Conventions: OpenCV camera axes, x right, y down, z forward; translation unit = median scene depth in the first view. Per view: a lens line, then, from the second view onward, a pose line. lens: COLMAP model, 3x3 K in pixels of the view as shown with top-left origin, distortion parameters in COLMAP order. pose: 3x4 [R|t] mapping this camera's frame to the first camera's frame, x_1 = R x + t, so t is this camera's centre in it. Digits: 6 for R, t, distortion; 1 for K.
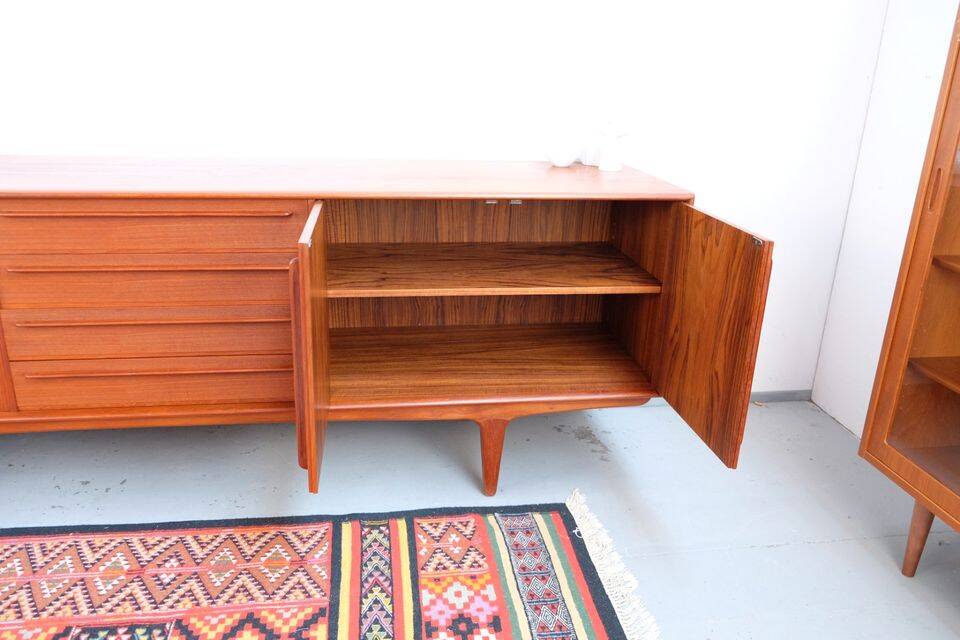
lens RADIAL K [[746.2, 0, 477.8], [0, 746.2, 321.0], [0, 0, 1]] dist [-0.044748, 0.033302]
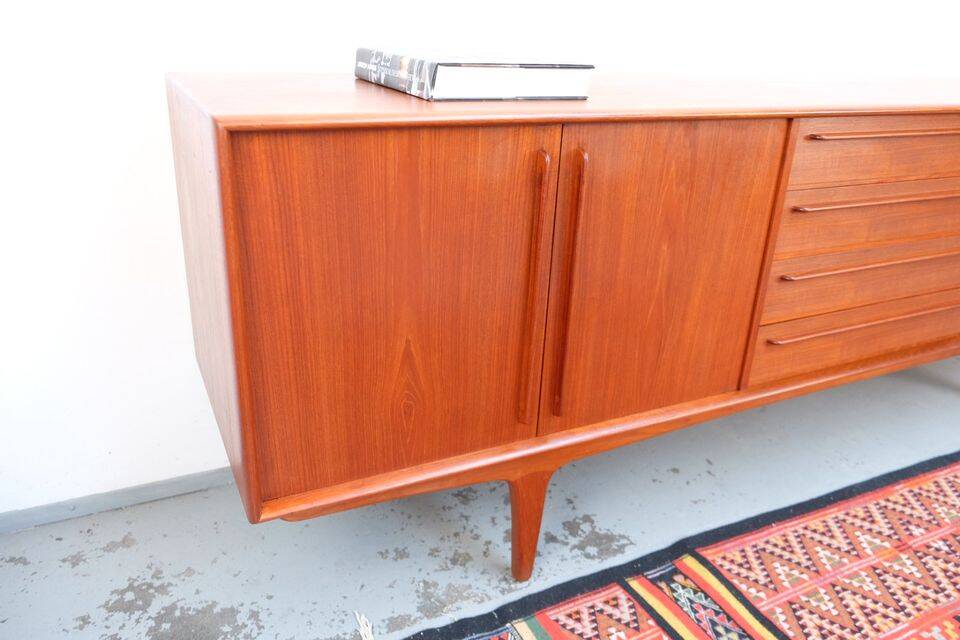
lens RADIAL K [[746.2, 0, 477.8], [0, 746.2, 321.7], [0, 0, 1]] dist [-0.044748, 0.033302]
pose [[0.956053, -0.117295, 0.268710, -1.090947], [0.100131, 0.992009, 0.076765, -0.041161], [-0.275567, -0.046485, 0.960157, 0.295385]]
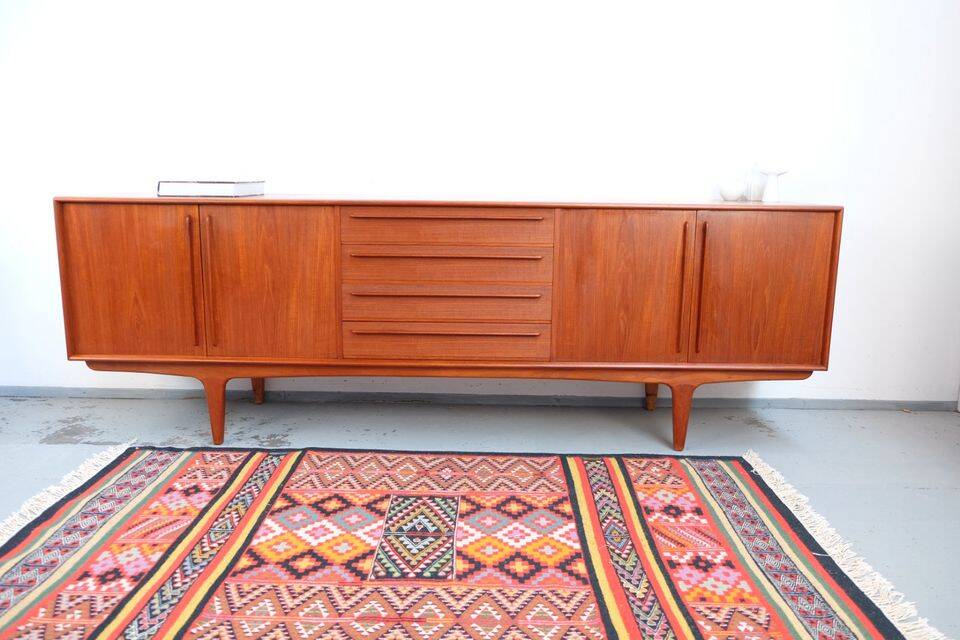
lens RADIAL K [[746.2, 0, 476.9], [0, 746.2, 319.2], [0, 0, 1]] dist [-0.044748, 0.033302]
pose [[0.985468, 0.005885, -0.169761, -0.124705], [-0.032241, 0.987712, -0.152922, 0.252545], [0.166775, 0.156173, 0.973548, -0.354811]]
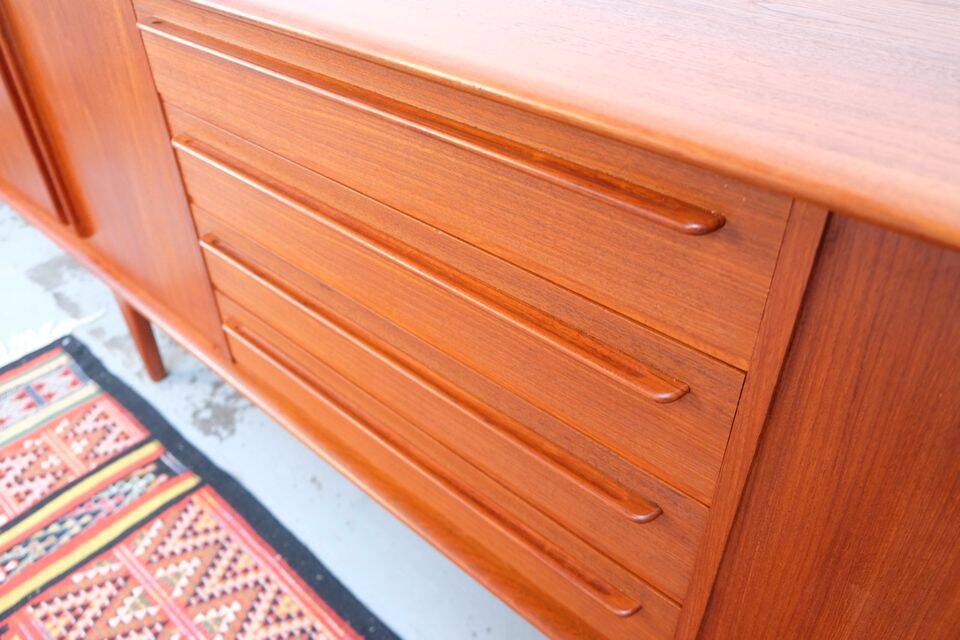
lens RADIAL K [[746.2, 0, 486.6], [0, 746.2, 323.3], [0, 0, 1]] dist [-0.044748, 0.033302]
pose [[0.629036, 0.442623, -0.639060, -0.120302], [-0.230167, 0.891259, 0.390743, -0.185802], [0.742520, -0.098701, 0.662512, 0.739269]]
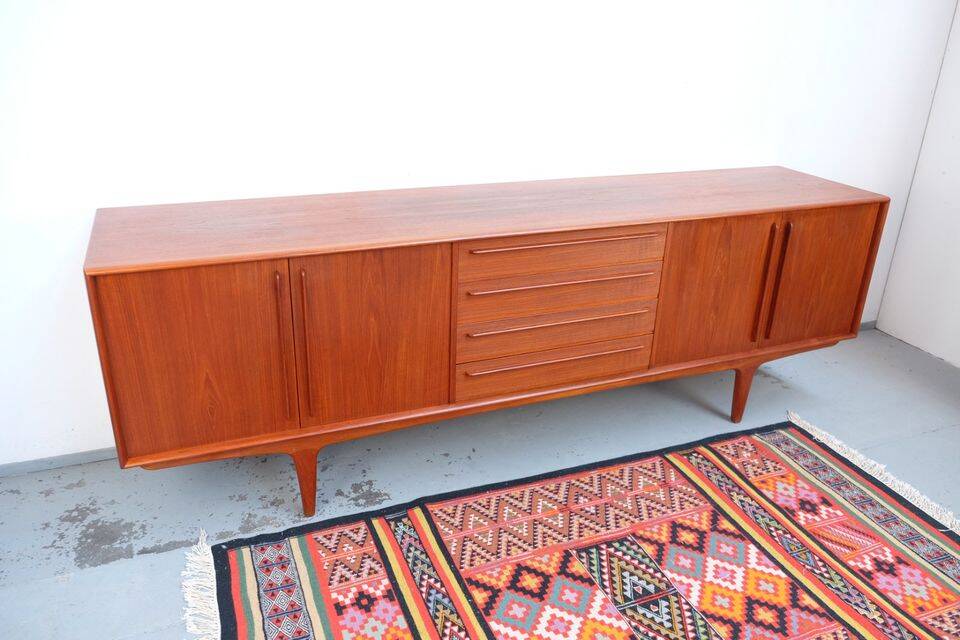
lens RADIAL K [[746.2, 0, 476.0], [0, 746.2, 317.5], [0, 0, 1]] dist [-0.044748, 0.033302]
pose [[0.975188, -0.097315, 0.198843, -0.812070], [0.083699, 0.993605, 0.075791, -0.115994], [-0.204947, -0.057267, 0.977096, -0.253881]]
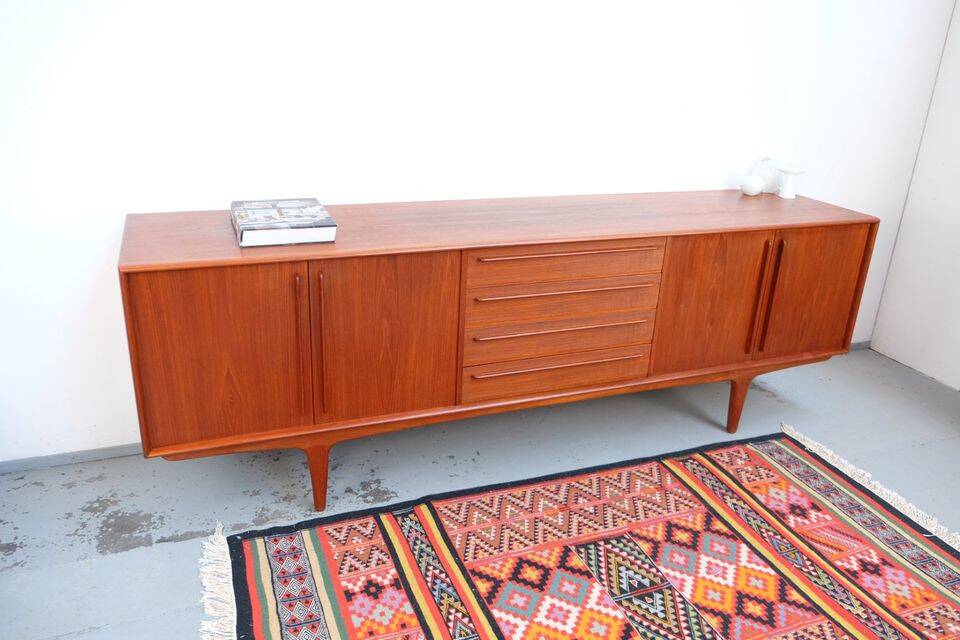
lens RADIAL K [[746.2, 0, 477.1], [0, 746.2, 323.9], [0, 0, 1]] dist [-0.044748, 0.033302]
pose [[0.976966, -0.076555, 0.199191, -0.835047], [0.067614, 0.996391, 0.051323, -0.088416], [-0.202401, -0.036673, 0.978616, -0.316553]]
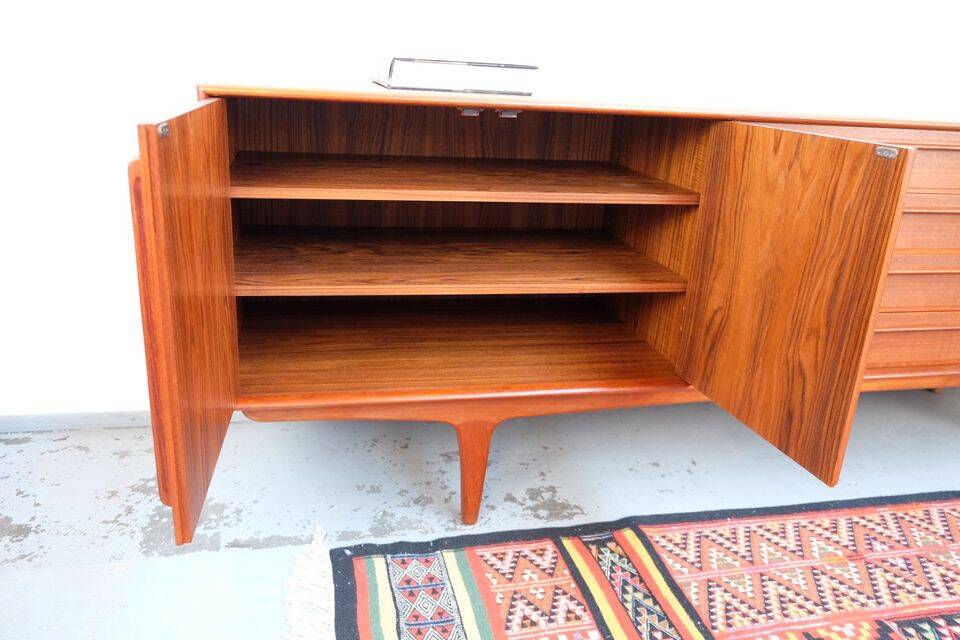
lens RADIAL K [[746.2, 0, 476.0], [0, 746.2, 320.1], [0, 0, 1]] dist [-0.044748, 0.033302]
pose [[0.998061, -0.007654, 0.061765, -0.913704], [0.008024, 0.999951, -0.005755, 0.057804], [-0.061717, 0.006239, 0.998074, 0.148112]]
